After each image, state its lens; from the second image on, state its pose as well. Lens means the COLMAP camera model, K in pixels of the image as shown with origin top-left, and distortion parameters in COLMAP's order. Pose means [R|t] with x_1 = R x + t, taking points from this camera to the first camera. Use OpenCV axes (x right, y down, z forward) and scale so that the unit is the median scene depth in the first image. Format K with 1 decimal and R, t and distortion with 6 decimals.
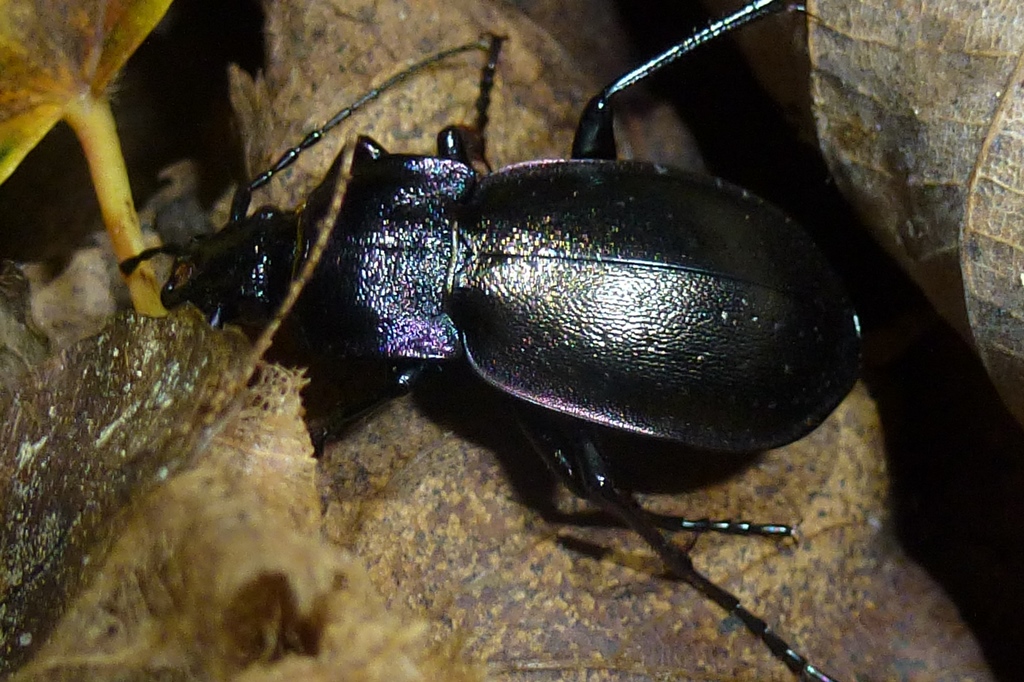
lens RADIAL K [[2213.9, 0, 512.0], [0, 2213.9, 341.0], [0, 0, 1]] dist [-0.016031, -0.172510]
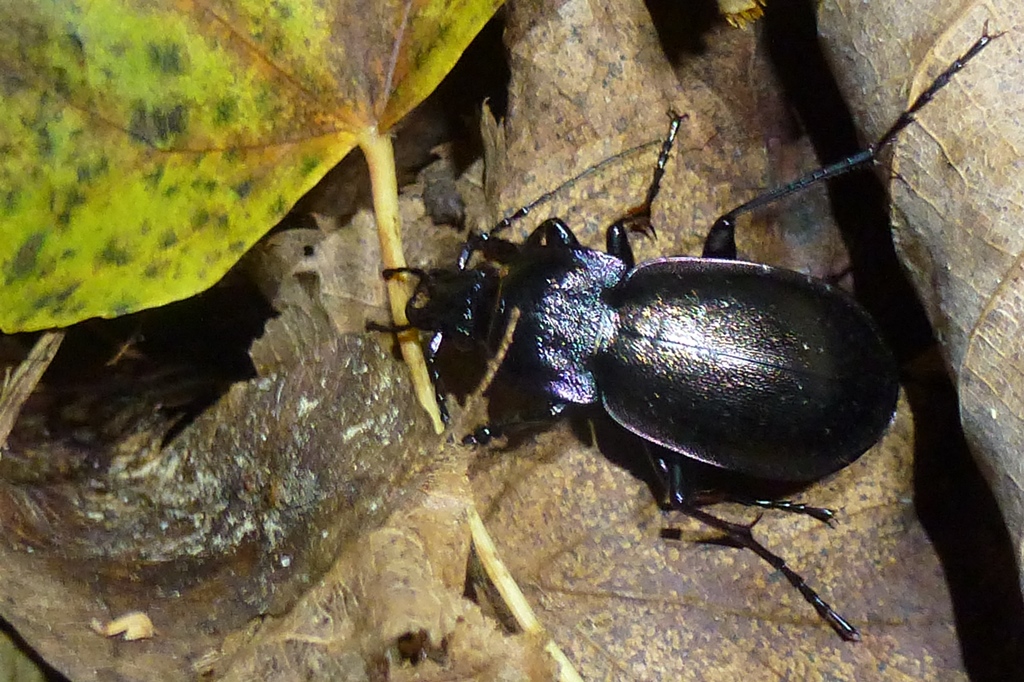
lens RADIAL K [[2213.9, 0, 512.0], [0, 2213.9, 341.0], [0, 0, 1]] dist [-0.016031, -0.172510]
pose [[0.979105, 0.145110, -0.142464, 0.114014], [-0.106265, 0.962407, 0.249960, -0.358203], [0.173380, -0.229598, 0.957718, -0.359849]]
